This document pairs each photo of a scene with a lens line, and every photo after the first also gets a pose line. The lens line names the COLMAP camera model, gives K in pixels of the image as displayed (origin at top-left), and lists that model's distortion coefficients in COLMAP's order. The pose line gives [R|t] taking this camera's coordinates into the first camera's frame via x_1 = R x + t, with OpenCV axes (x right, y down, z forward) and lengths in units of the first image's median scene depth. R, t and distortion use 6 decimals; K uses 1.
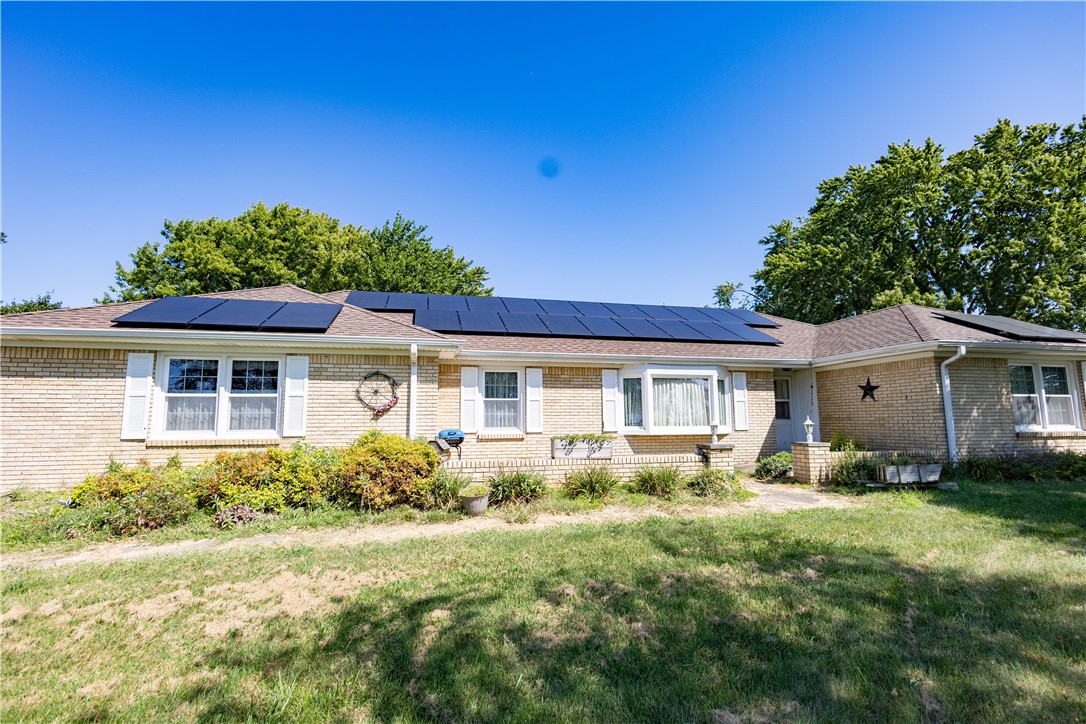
lens RADIAL K [[499.0, 0, 542.5], [0, 499.0, 362.5], [0, 0, 1]] dist [0.008070, -0.000966]
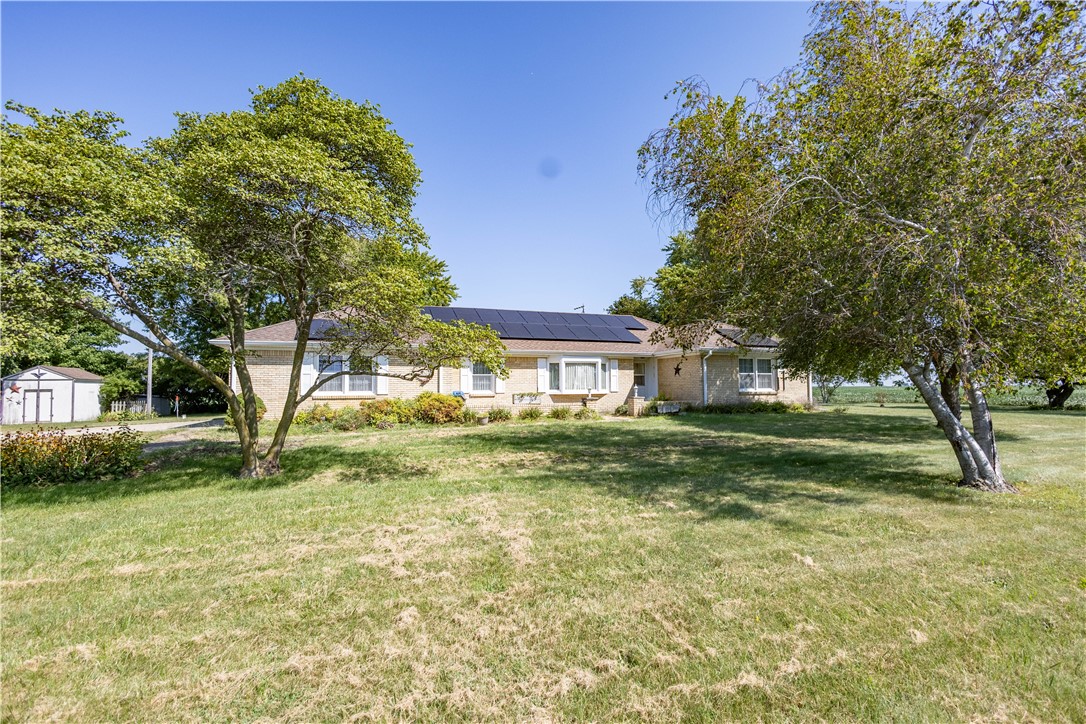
lens RADIAL K [[499.0, 0, 542.5], [0, 499.0, 362.5], [0, 0, 1]] dist [0.008070, -0.000966]
pose [[0.992755, 0.005574, 0.120026, -0.086368], [-0.013453, 0.997799, 0.064936, -0.095462], [-0.119399, -0.066080, 0.990645, -0.855174]]
